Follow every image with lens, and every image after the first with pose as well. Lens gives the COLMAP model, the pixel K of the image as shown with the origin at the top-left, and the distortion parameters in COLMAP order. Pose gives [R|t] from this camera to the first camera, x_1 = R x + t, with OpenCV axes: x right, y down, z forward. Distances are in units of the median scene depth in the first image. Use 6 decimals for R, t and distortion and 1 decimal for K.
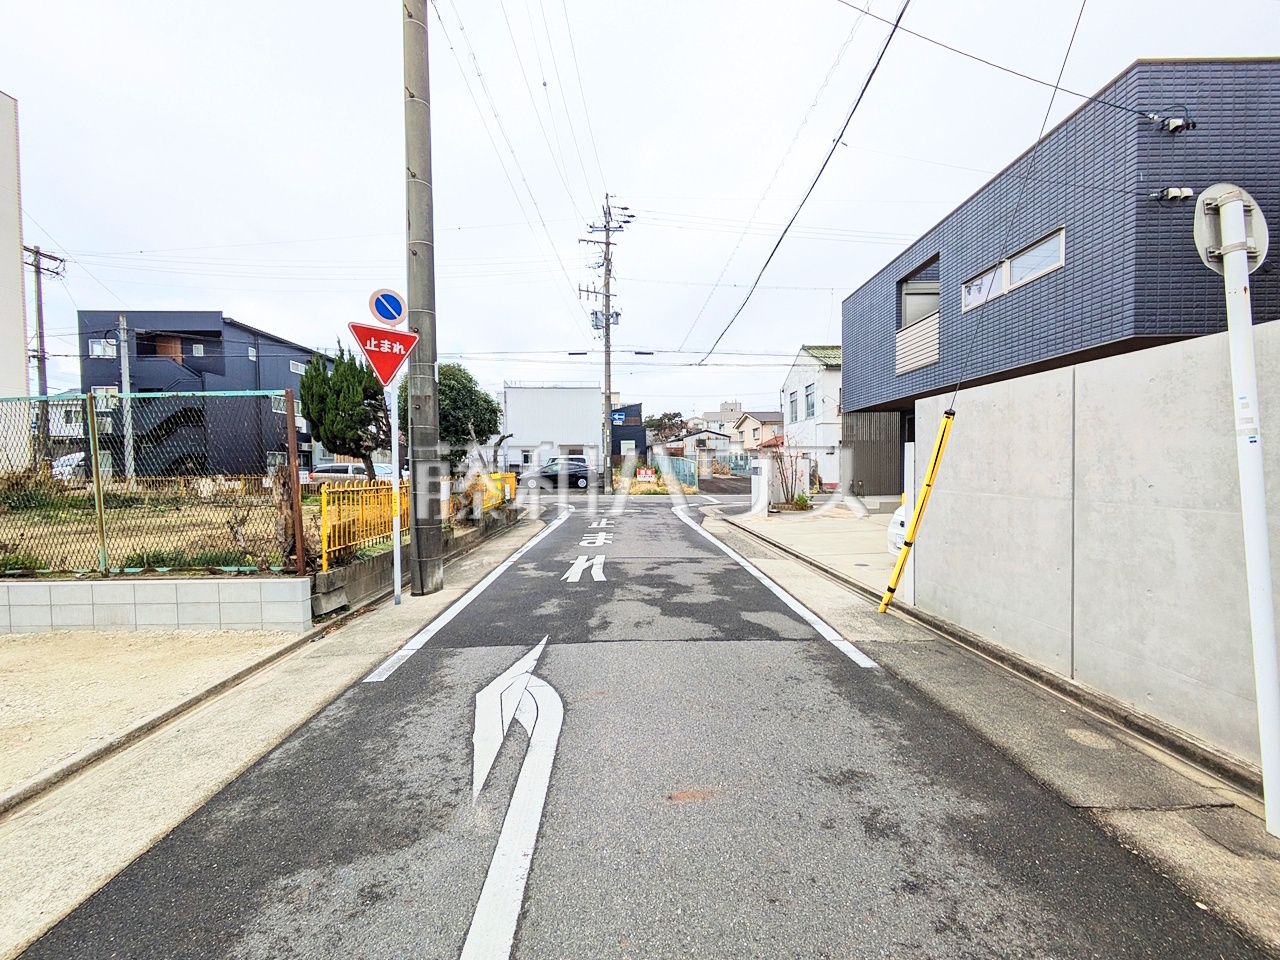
lens RADIAL K [[505.0, 0, 637.6], [0, 505.0, 478.8], [0, 0, 1]] dist [-0.000147, 0.000986]
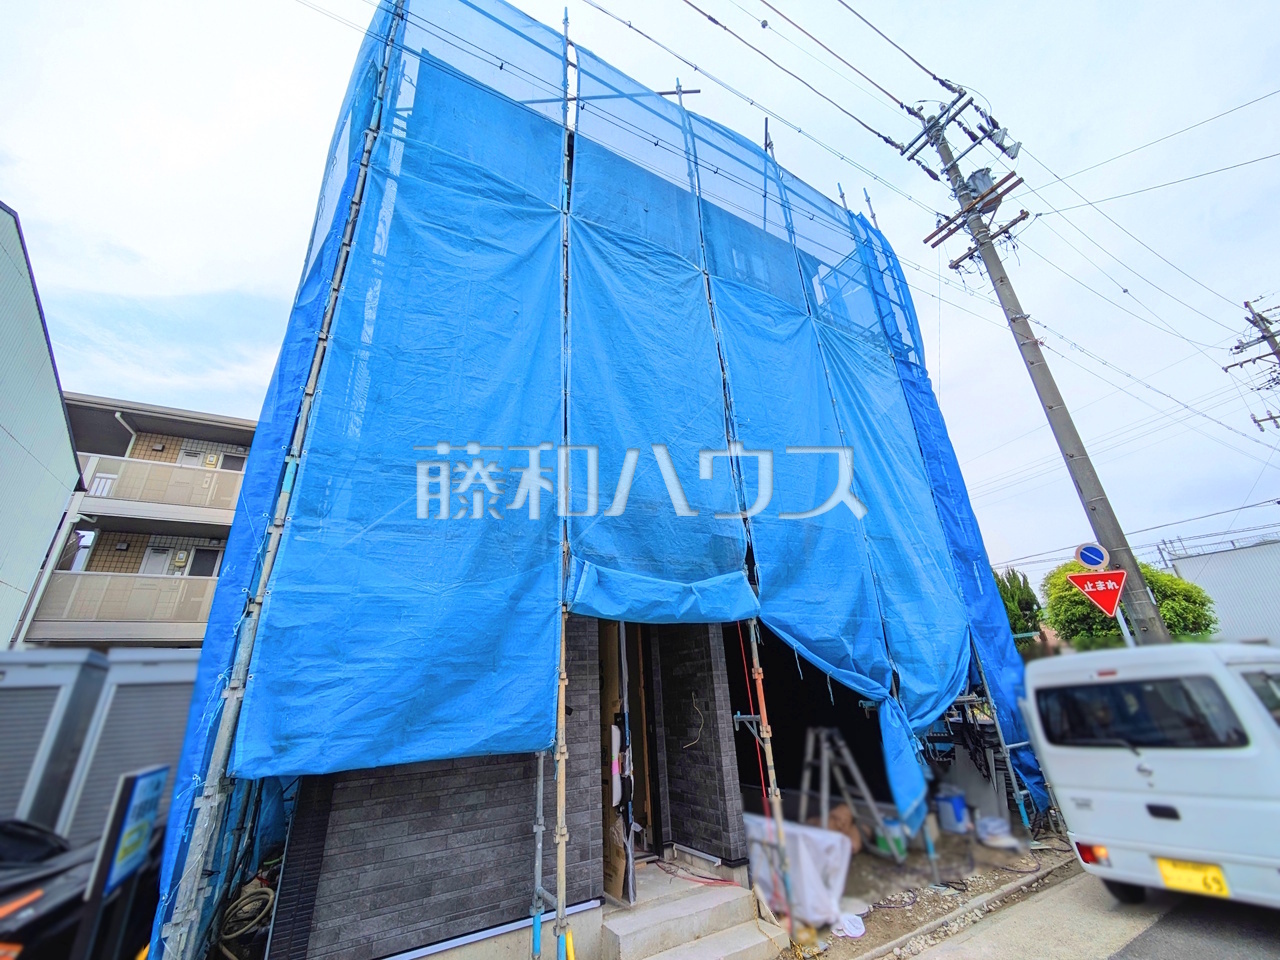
lens RADIAL K [[505.0, 0, 635.6], [0, 505.0, 479.8], [0, 0, 1]] dist [-0.000147, 0.000986]
pose [[0.480875, -0.359841, -0.799546, 0.064027], [0.024040, 0.916970, -0.398230, -0.020724], [0.876459, 0.172278, 0.449599, -0.656161]]
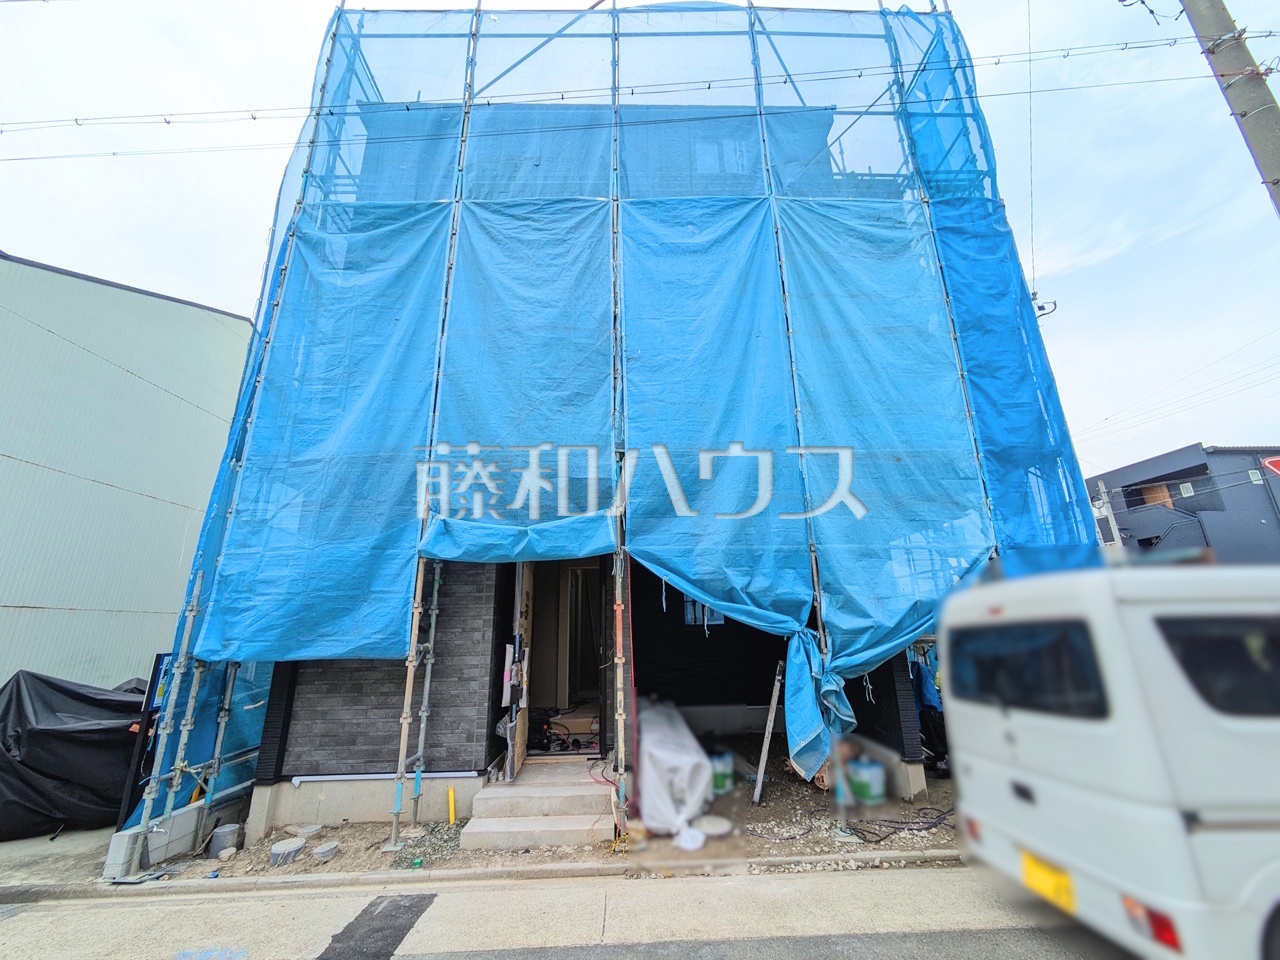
lens RADIAL K [[505.0, 0, 638.5], [0, 505.0, 478.7], [0, 0, 1]] dist [-0.000147, 0.000986]
pose [[-0.009165, -0.277404, -0.960710, 0.254689], [-0.007029, 0.960744, -0.277347, -0.022079], [0.999933, 0.004211, -0.010755, -0.076544]]
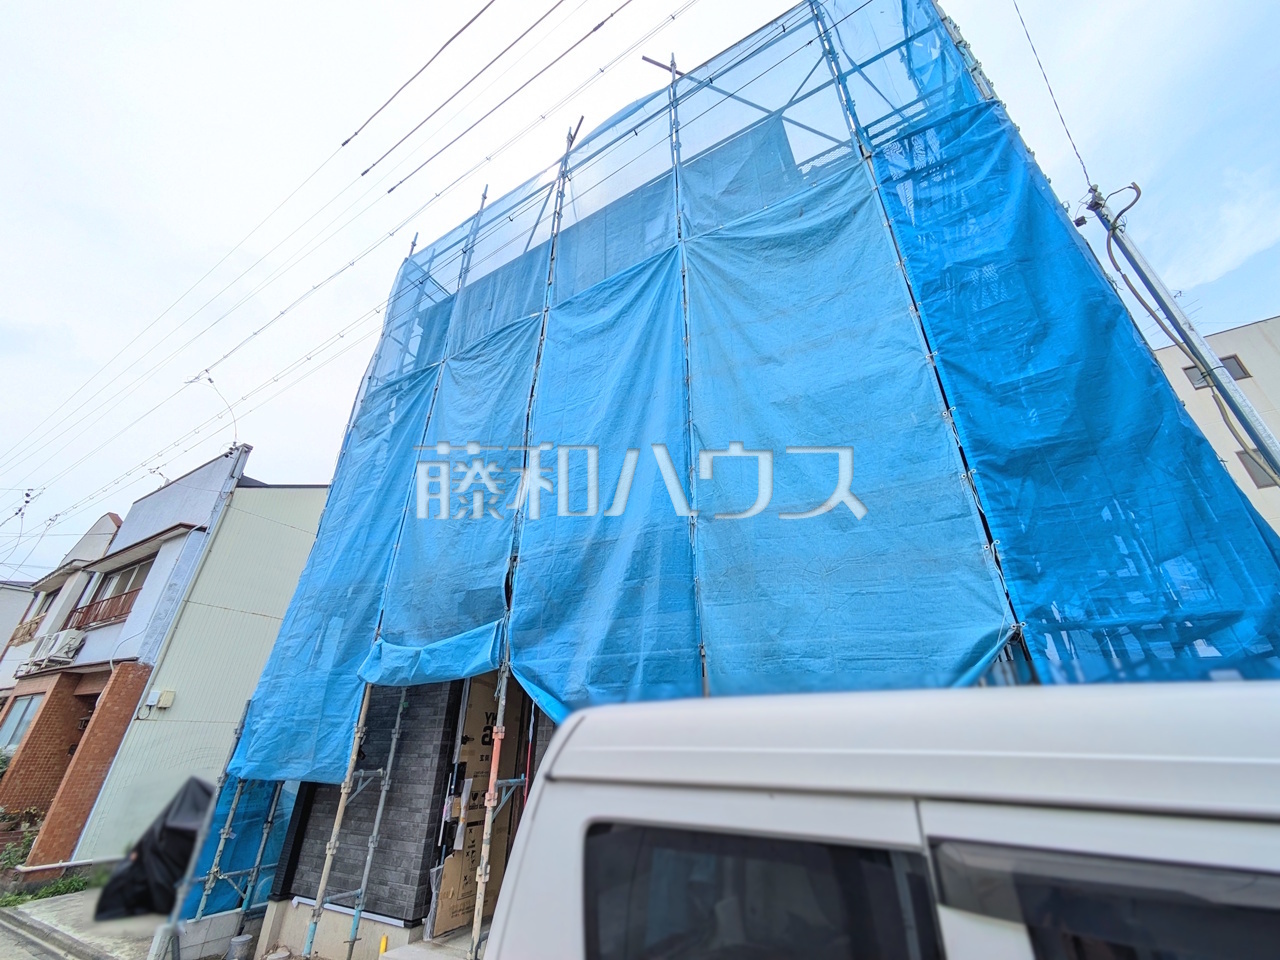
lens RADIAL K [[505.0, 0, 637.4], [0, 505.0, 480.2], [0, 0, 1]] dist [-0.000147, 0.000986]
pose [[-0.521496, -0.386753, -0.760569, 0.007315], [-0.021139, 0.896957, -0.441613, -0.059364], [0.852992, -0.214222, -0.475935, 0.444351]]
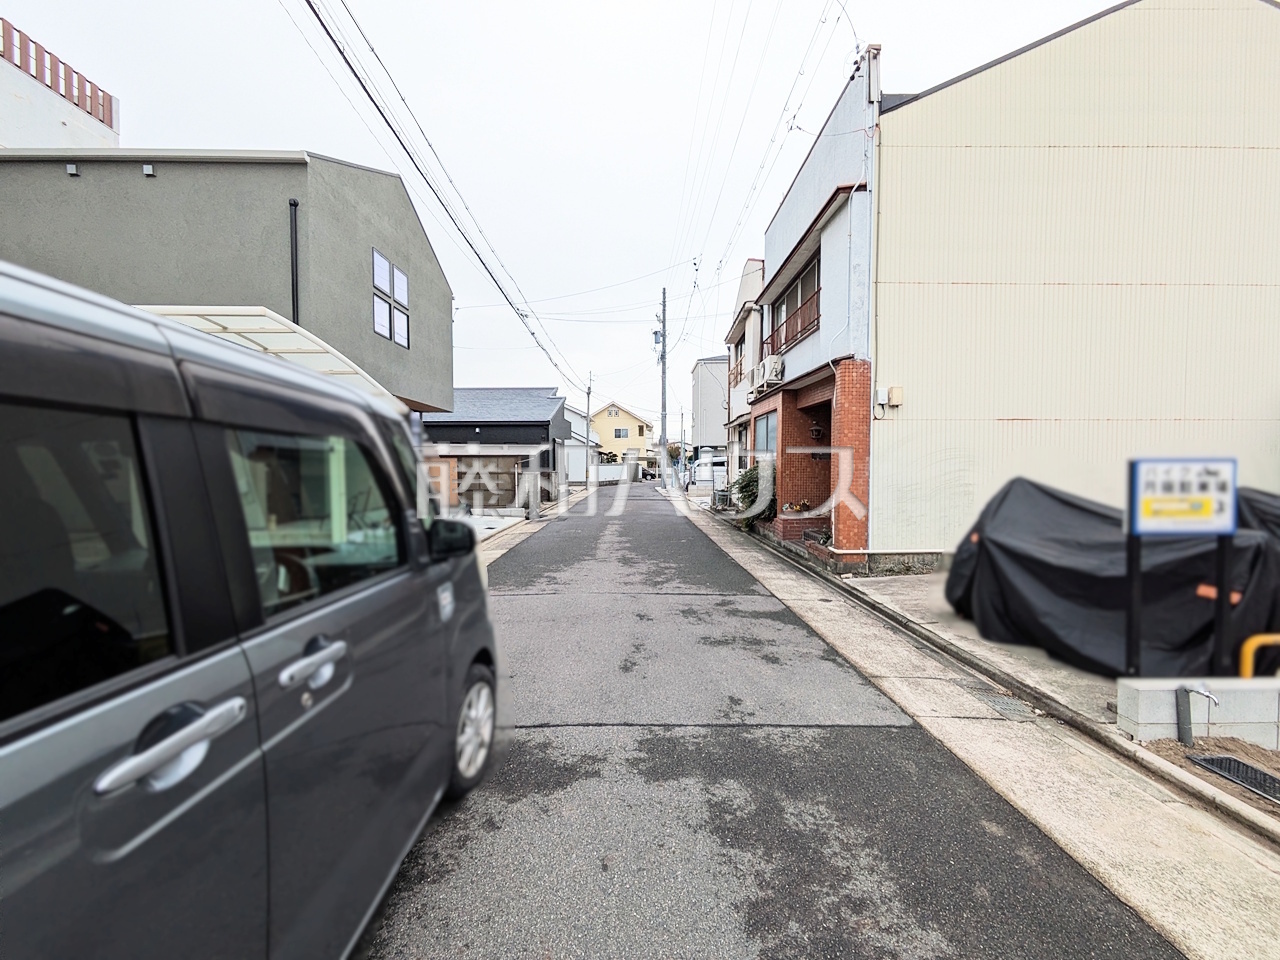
lens RADIAL K [[505.0, 0, 635.4], [0, 505.0, 482.3], [0, 0, 1]] dist [-0.000147, 0.000986]
pose [[-0.999806, 0.015778, 0.011751, -0.020873], [0.016481, 0.997917, 0.062372, 0.007112], [-0.010743, 0.062554, -0.997984, -0.261805]]
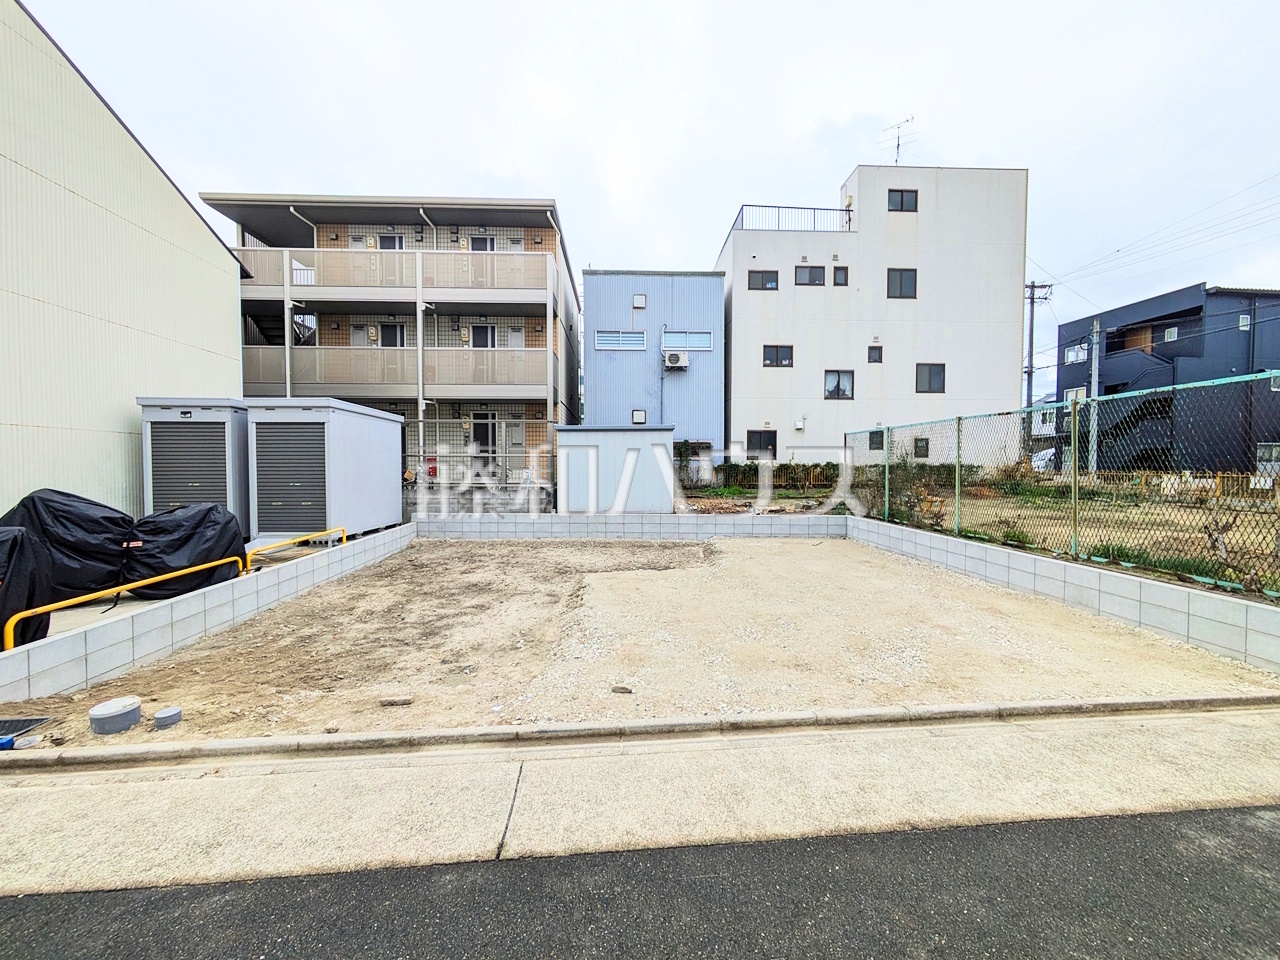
lens RADIAL K [[505.0, 0, 640.1], [0, 505.0, 481.4], [0, 0, 1]] dist [-0.000147, 0.000986]
pose [[0.056987, 0.045530, -0.997336, 0.014456], [-0.028400, 0.998629, 0.043966, -0.004934], [0.997971, 0.025818, 0.058201, -0.041188]]
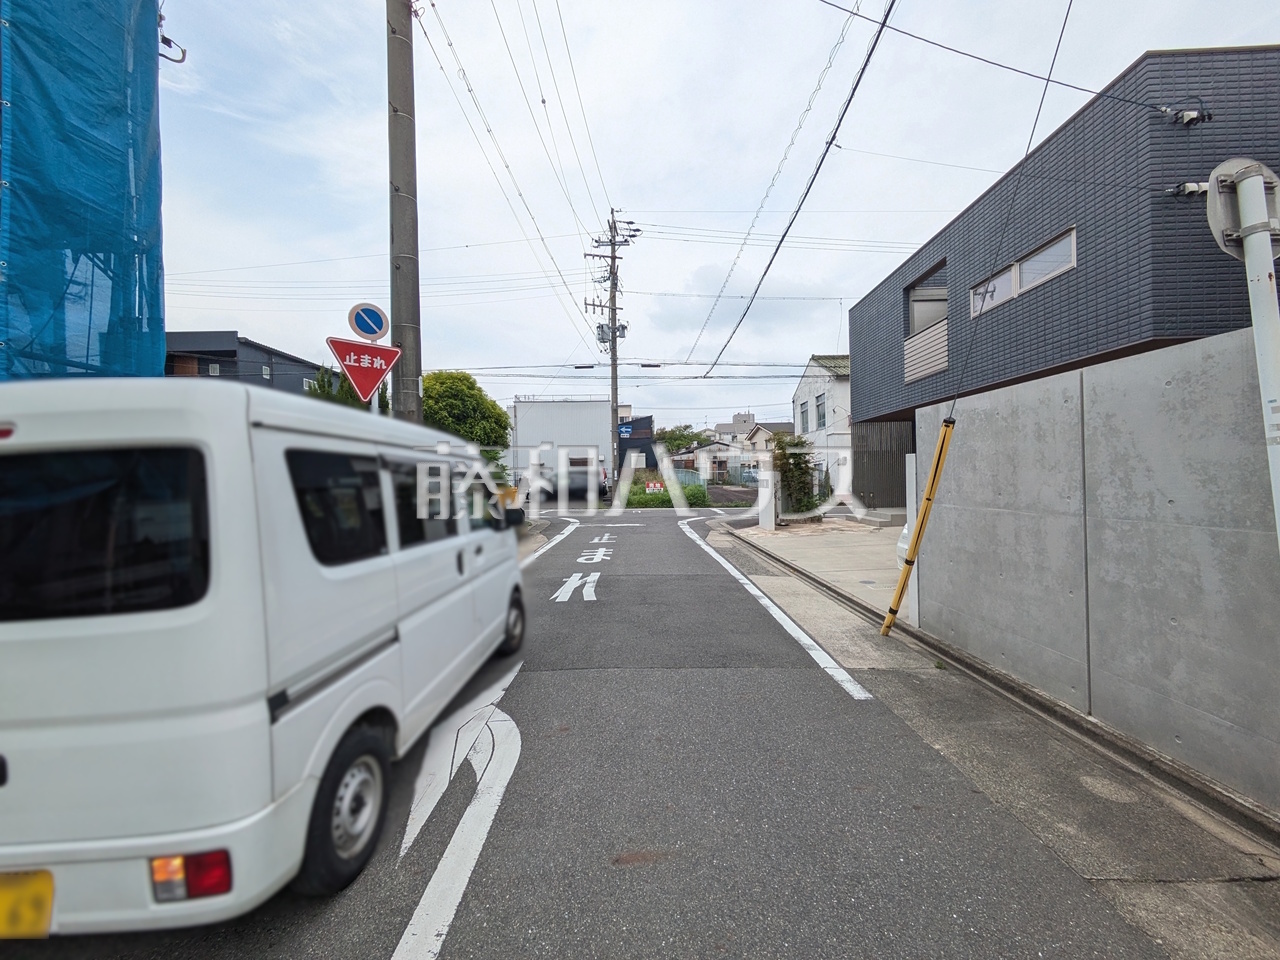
lens RADIAL K [[505.0, 0, 636.5], [0, 505.0, 478.9], [0, 0, 1]] dist [-0.000147, 0.000986]
pose [[0.999545, -0.009023, -0.028792, 0.049332], [0.008315, 0.999662, -0.024618, -0.005281], [0.029004, 0.024367, 0.999282, 0.039643]]
